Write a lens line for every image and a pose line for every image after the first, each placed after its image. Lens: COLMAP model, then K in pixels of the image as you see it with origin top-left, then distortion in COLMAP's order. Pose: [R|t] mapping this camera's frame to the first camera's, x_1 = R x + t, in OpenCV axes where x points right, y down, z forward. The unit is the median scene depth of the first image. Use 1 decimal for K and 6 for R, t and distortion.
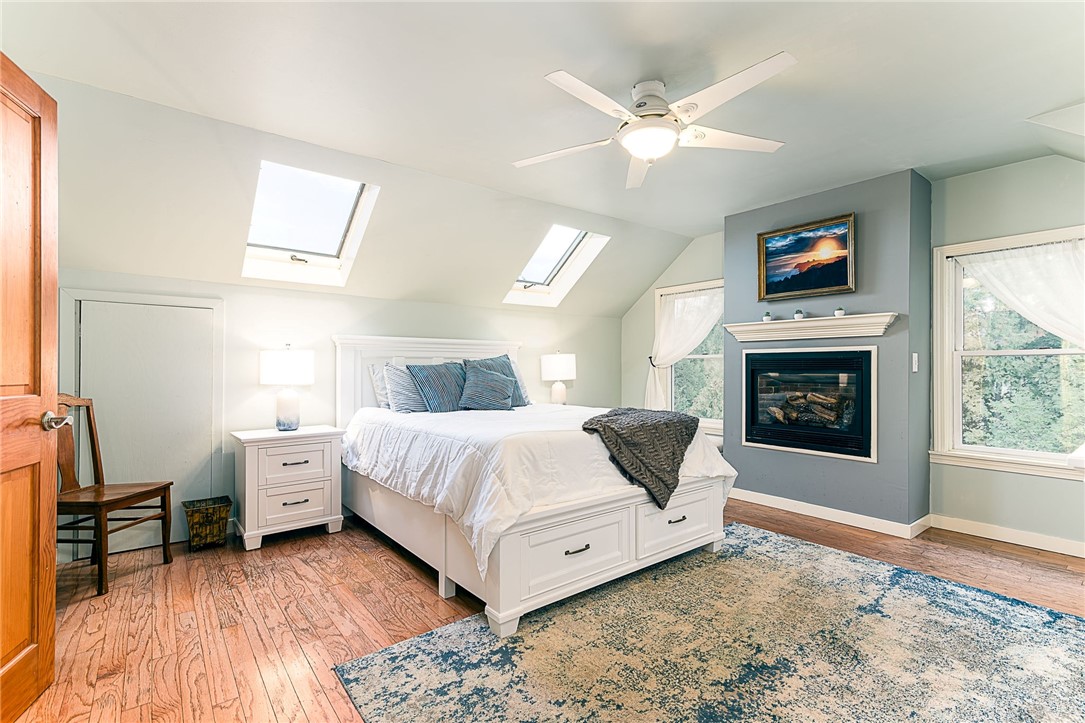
lens RADIAL K [[502.5, 0, 542.5], [0, 502.5, 361.5], [0, 0, 1]] dist [0.001214, -0.000836]
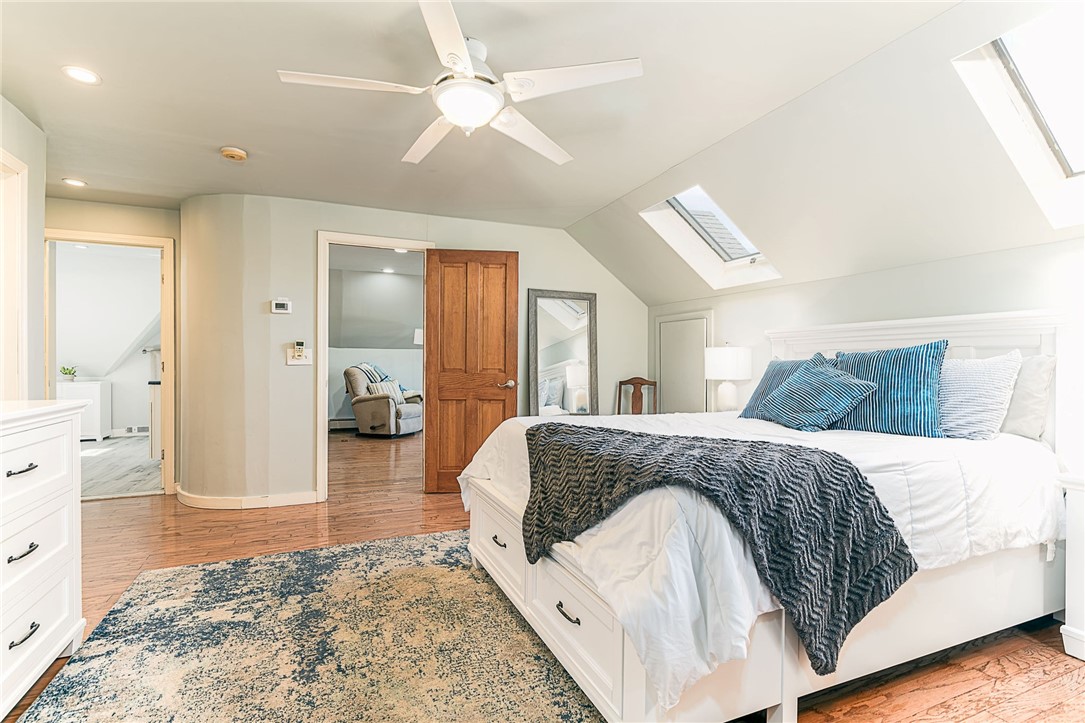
lens RADIAL K [[508.0, 0, 543.6], [0, 508.0, 366.2], [0, 0, 1]] dist [-0.000131, -0.000275]
pose [[-0.253098, 0.008081, -0.967407, 1.292859], [0.003351, 0.999966, 0.007476, 0.018095], [0.967435, -0.001349, -0.253116, 1.679779]]
